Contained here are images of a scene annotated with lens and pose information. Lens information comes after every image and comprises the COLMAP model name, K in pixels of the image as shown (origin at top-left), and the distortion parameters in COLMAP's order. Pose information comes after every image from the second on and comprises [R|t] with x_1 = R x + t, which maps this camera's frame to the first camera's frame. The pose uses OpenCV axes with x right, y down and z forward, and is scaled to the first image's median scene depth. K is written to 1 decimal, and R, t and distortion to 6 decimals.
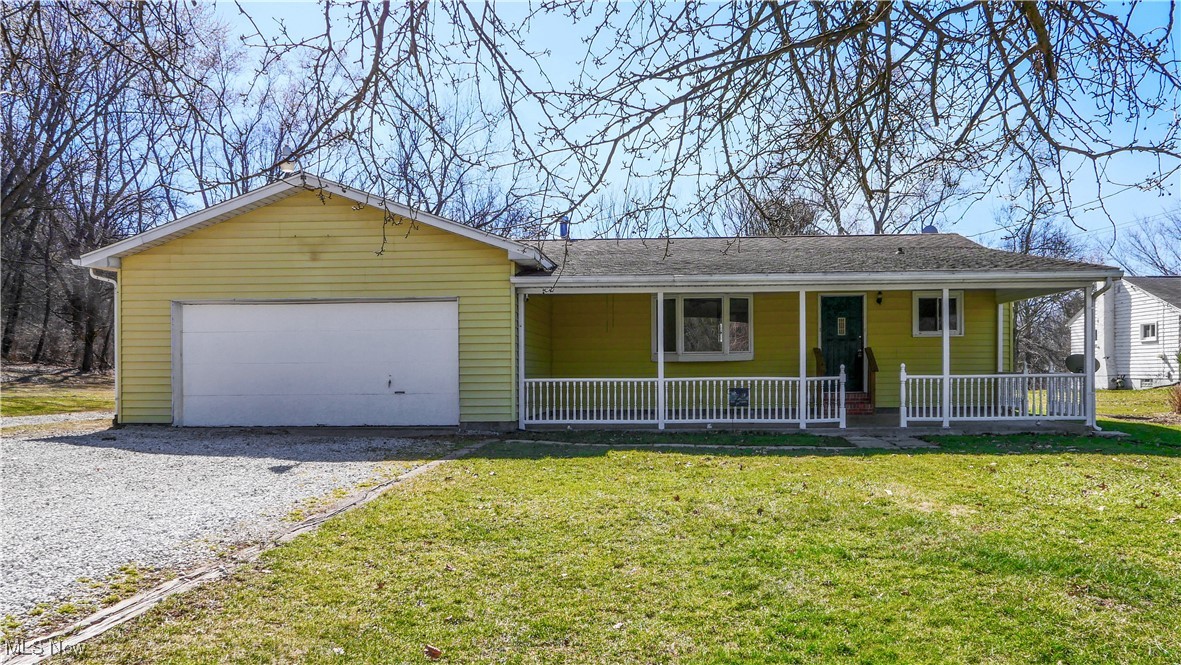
lens RADIAL K [[837.1, 0, 590.7], [0, 837.1, 332.8], [0, 0, 1]] dist [-0.000162, 0.000323]
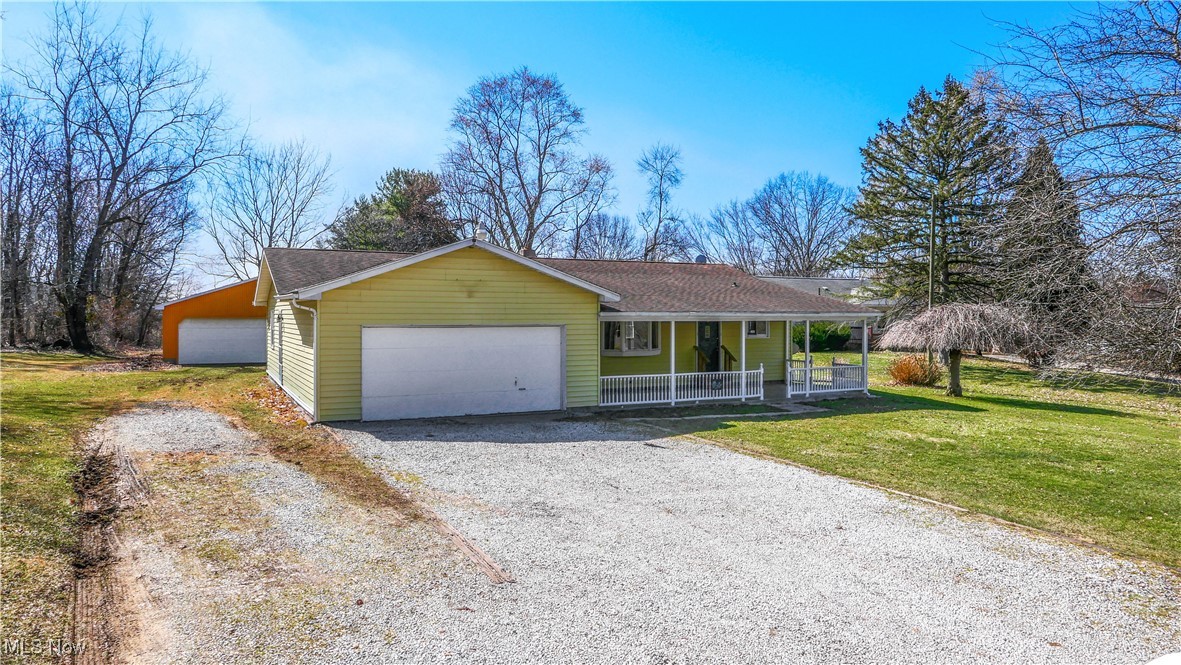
lens RADIAL K [[837.1, 0, 588.5], [0, 837.1, 326.2], [0, 0, 1]] dist [-0.000162, 0.000323]
pose [[0.851706, 0.002639, 0.524014, -0.897092], [0.001751, 0.999967, -0.007882, -0.026628], [-0.524018, 0.007631, 0.851673, -0.300701]]
